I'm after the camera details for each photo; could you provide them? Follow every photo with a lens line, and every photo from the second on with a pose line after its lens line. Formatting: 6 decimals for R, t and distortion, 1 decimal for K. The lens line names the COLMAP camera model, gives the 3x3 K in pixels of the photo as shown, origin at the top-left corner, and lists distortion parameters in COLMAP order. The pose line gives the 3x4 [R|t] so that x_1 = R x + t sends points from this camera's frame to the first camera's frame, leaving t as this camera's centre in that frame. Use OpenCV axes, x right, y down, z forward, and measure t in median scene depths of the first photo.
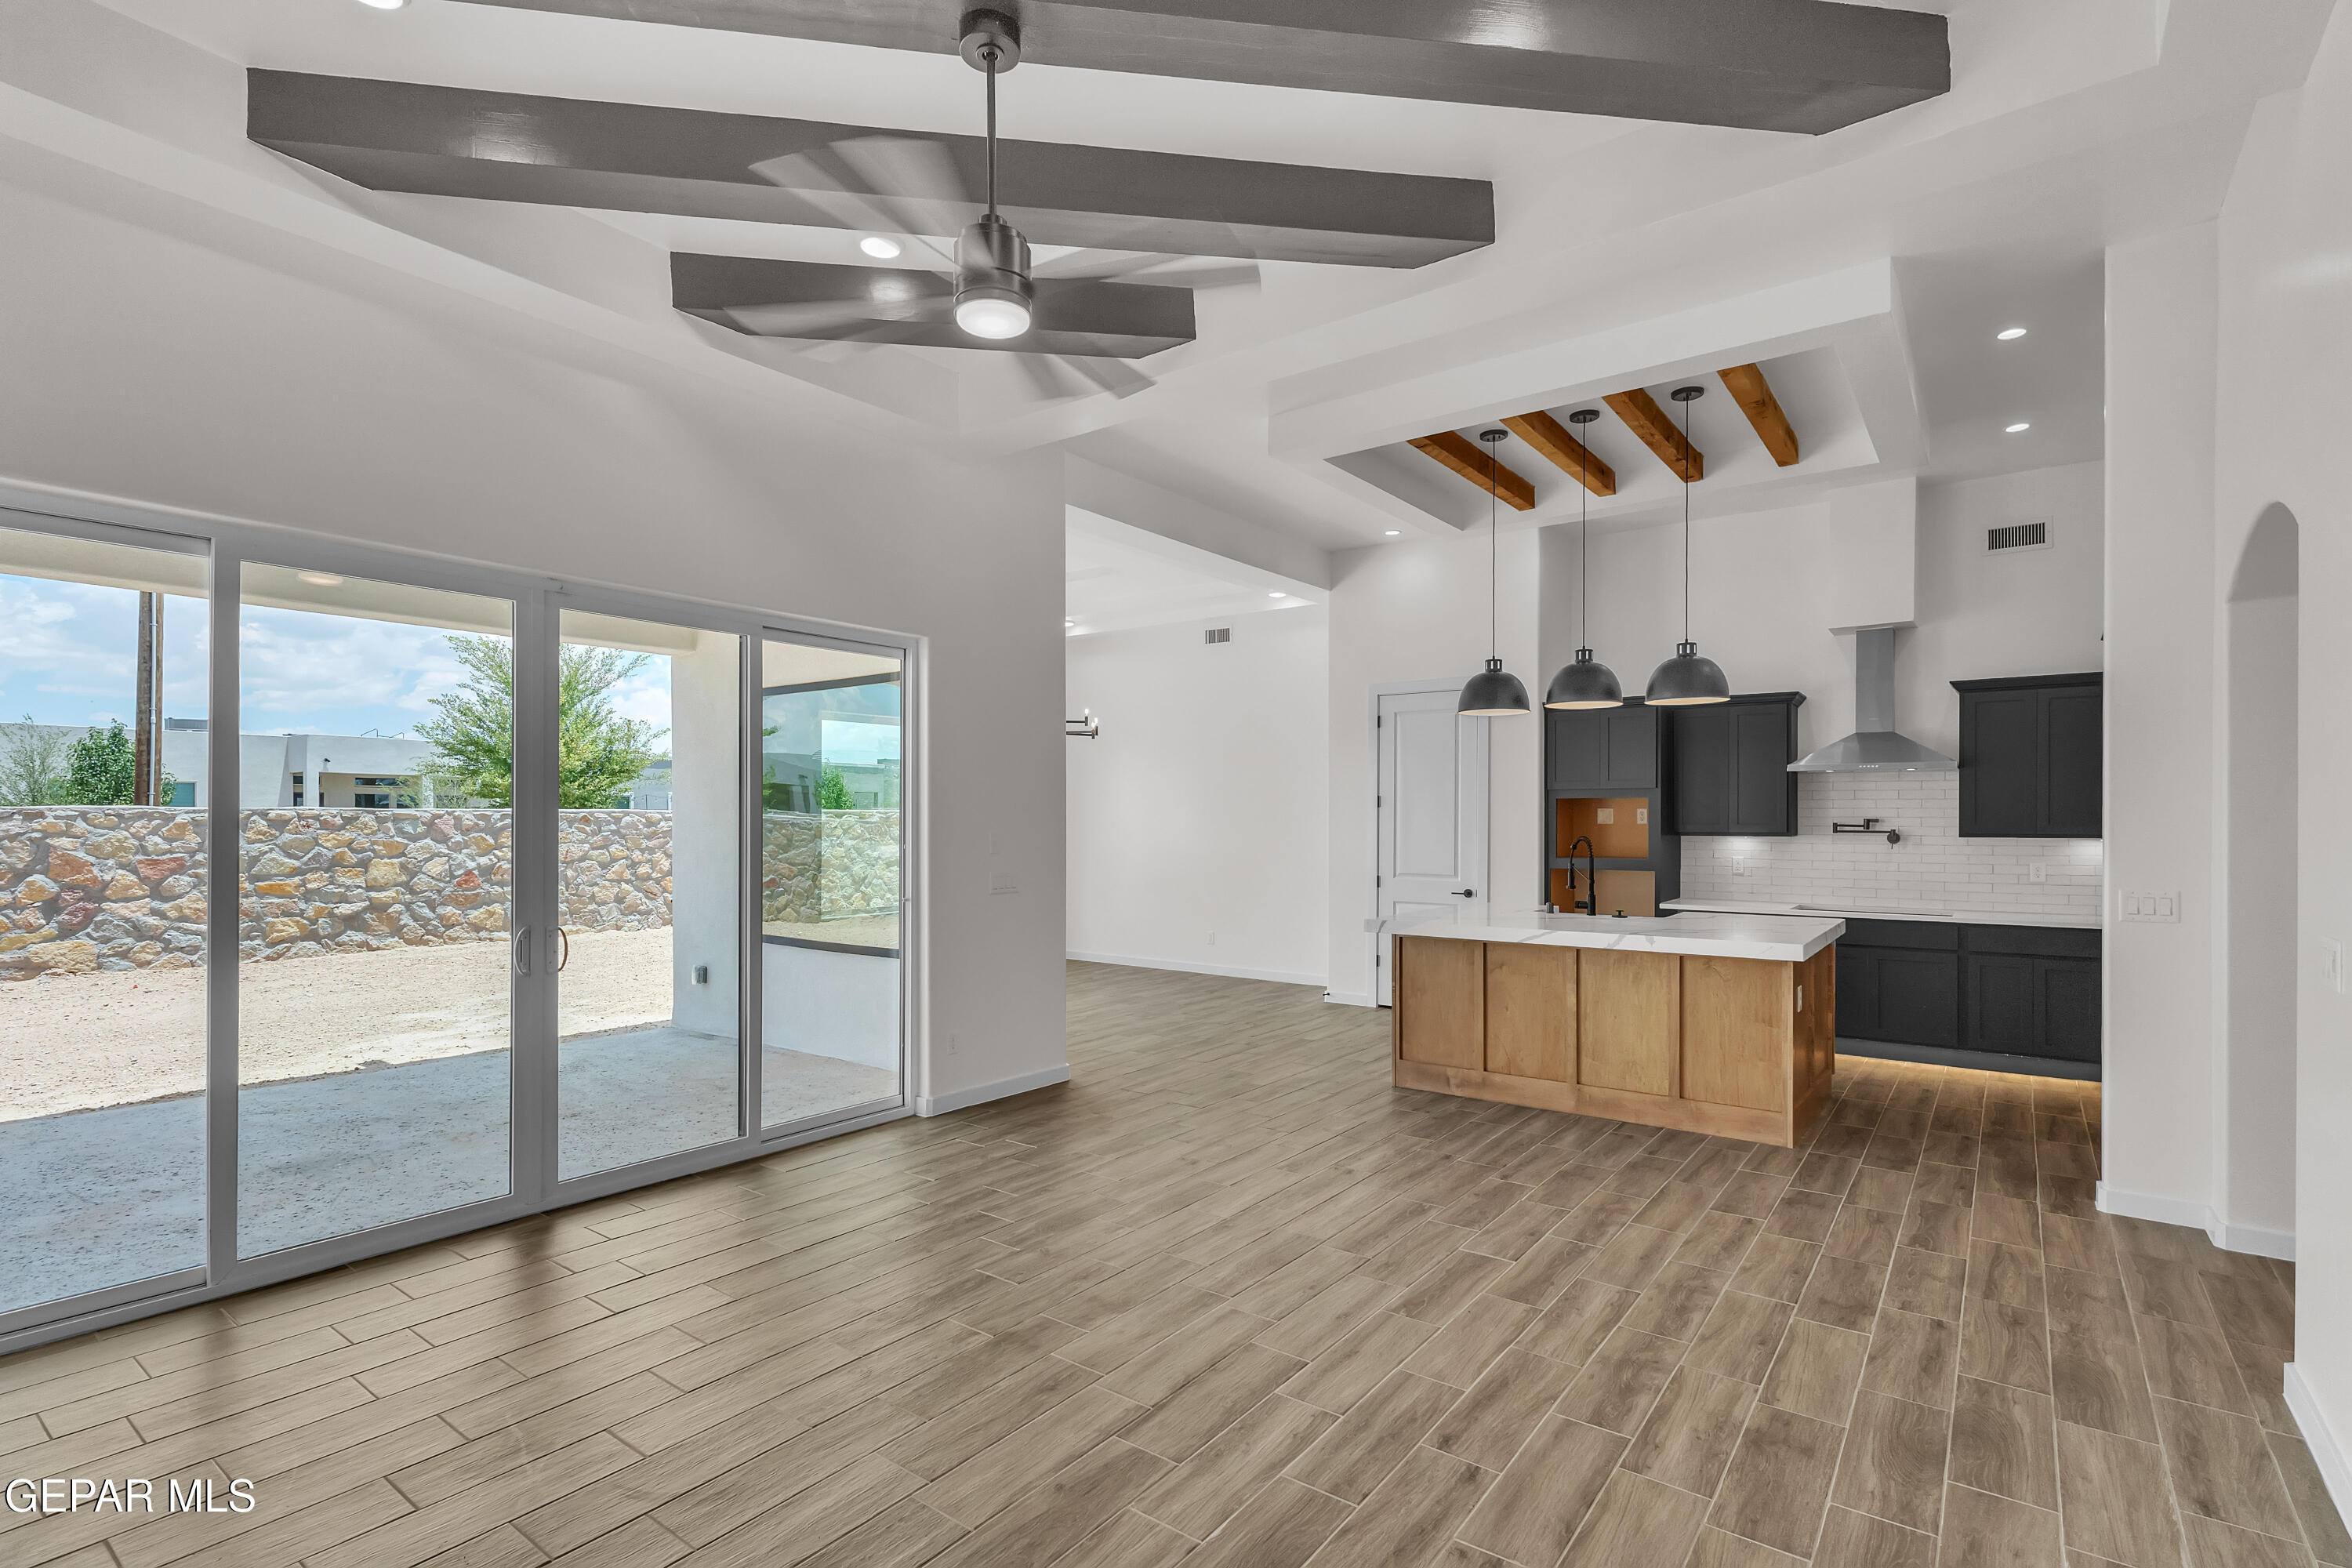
lens RADIAL K [[1119.4, 0, 1178.8], [0, 1119.4, 806.5], [0, 0, 1]] dist [0.000167, -0.000182]
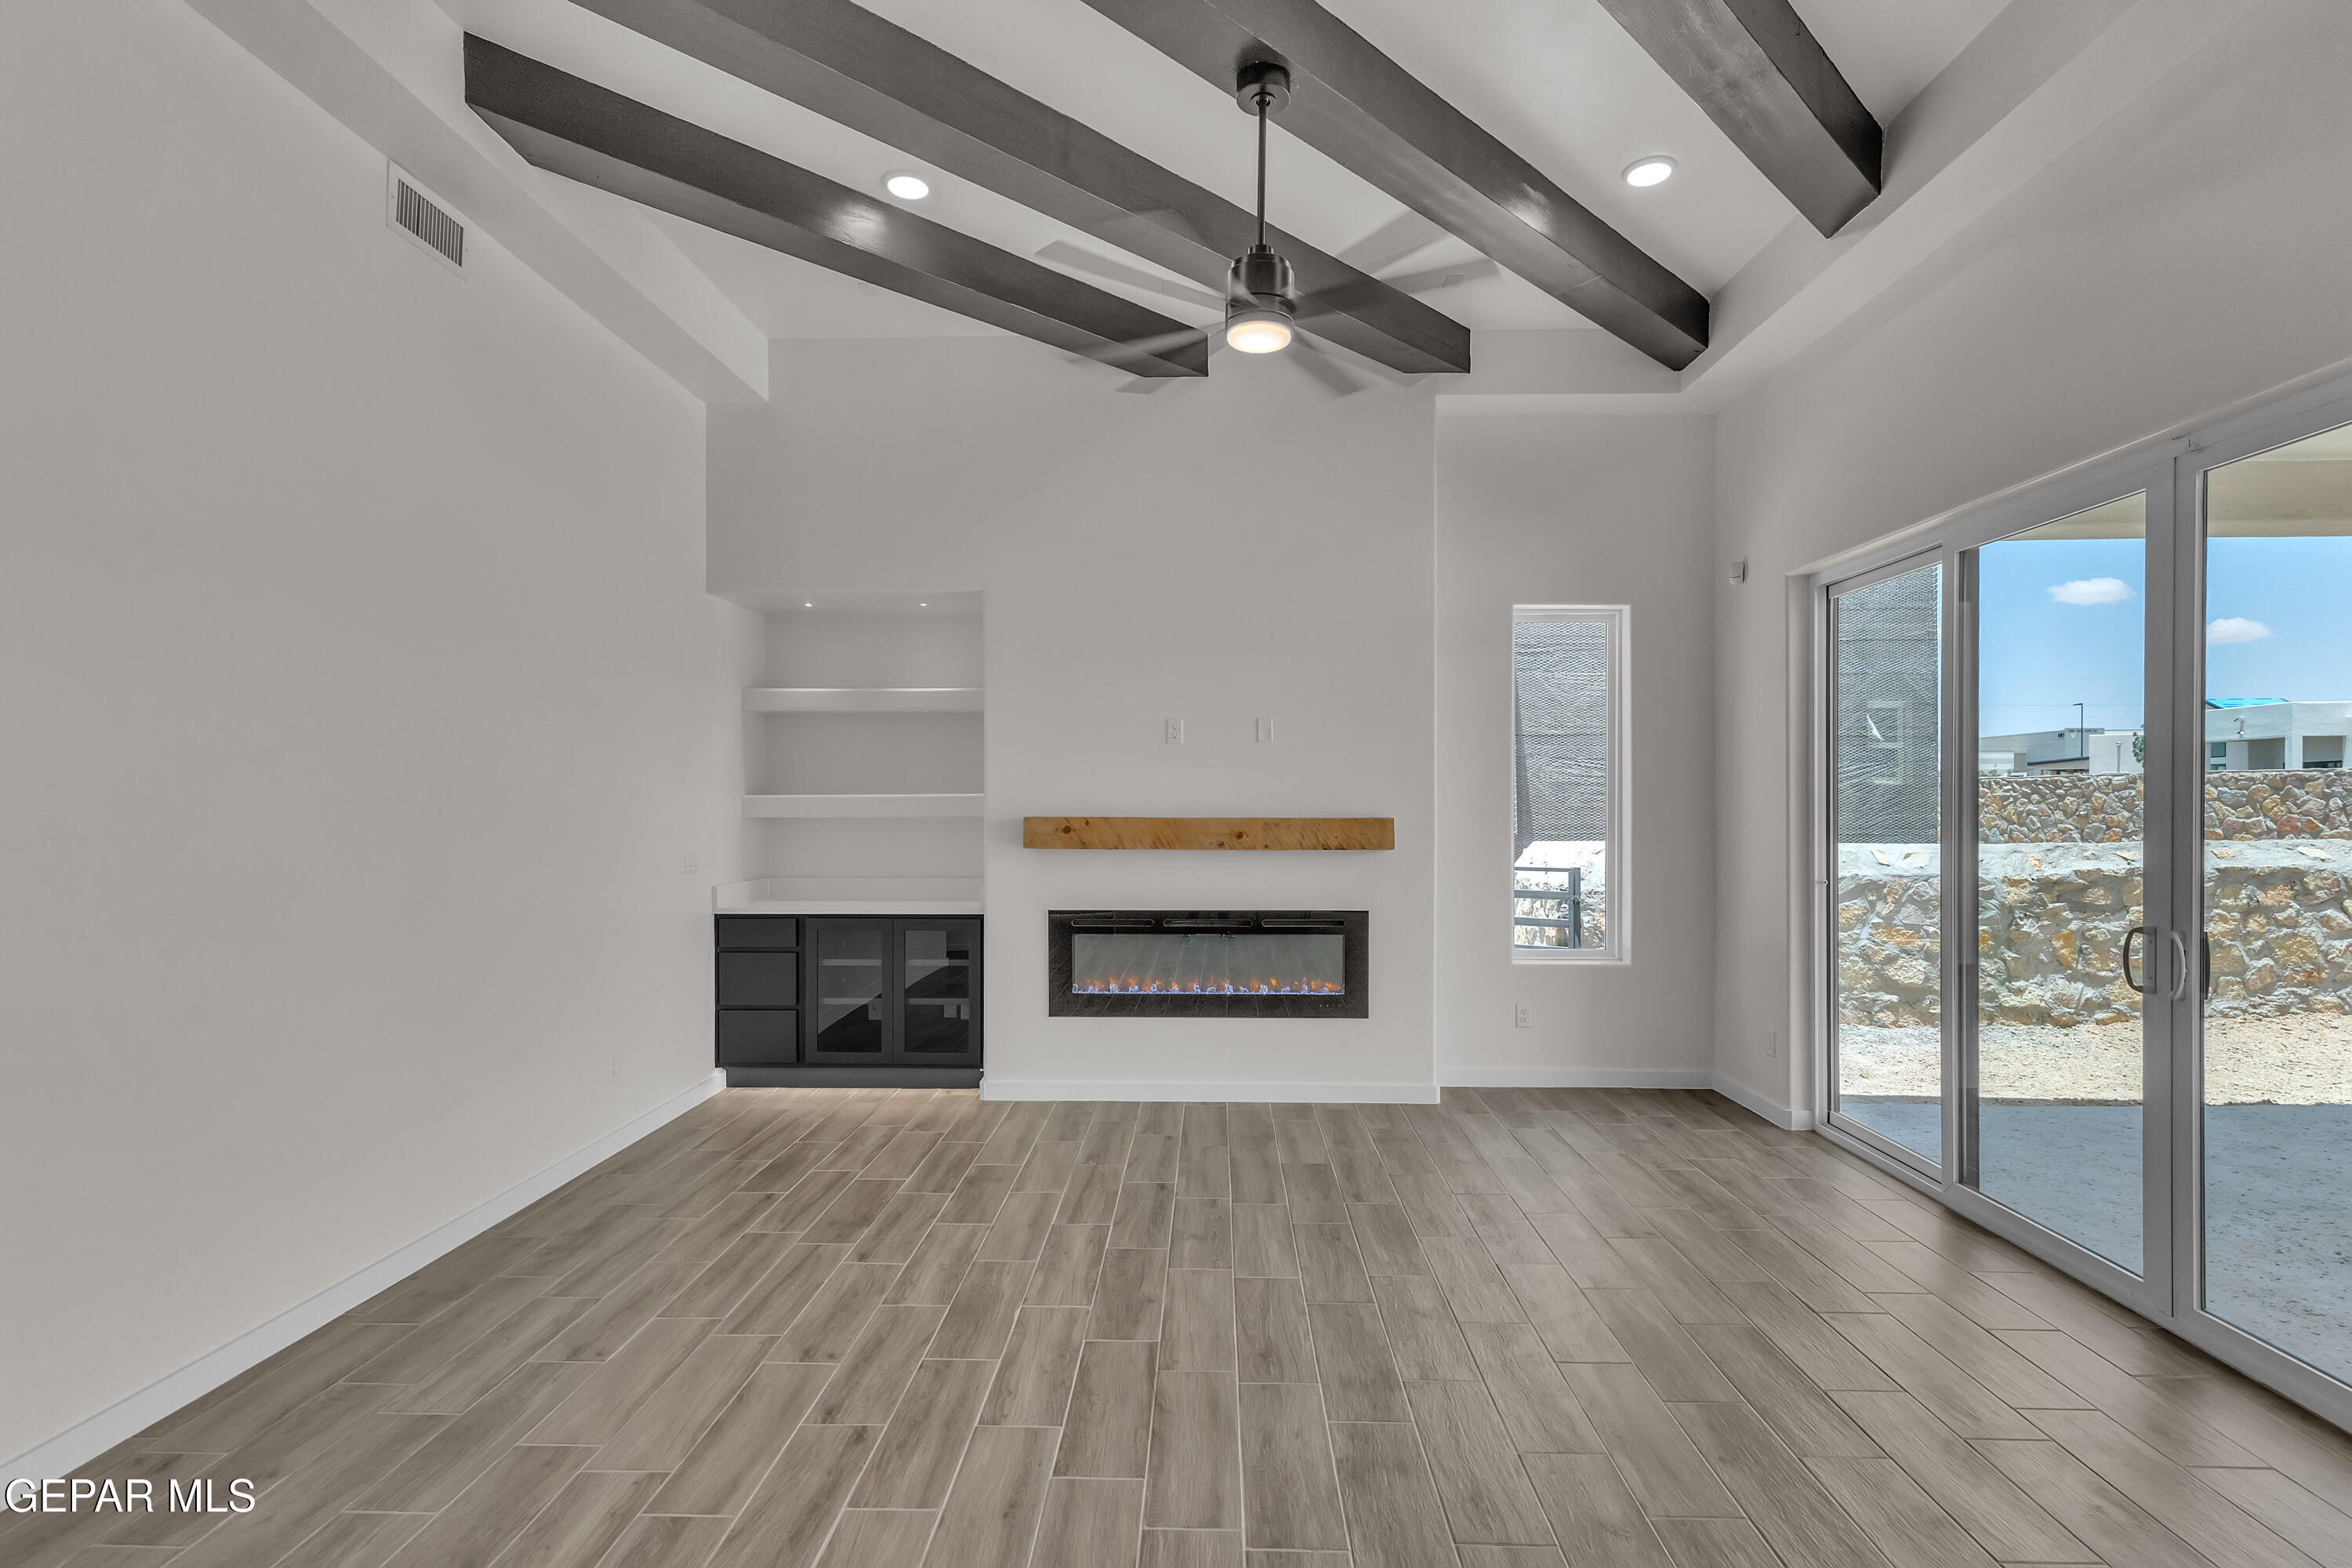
lens RADIAL K [[1119.4, 0, 1179.7], [0, 1119.4, 793.5], [0, 0, 1]] dist [0.000167, -0.000182]
pose [[-0.822030, -0.007805, -0.569391, 0.545745], [0.003880, 0.999806, -0.019307, 0.047467], [0.569431, -0.018080, -0.821840, 1.895084]]
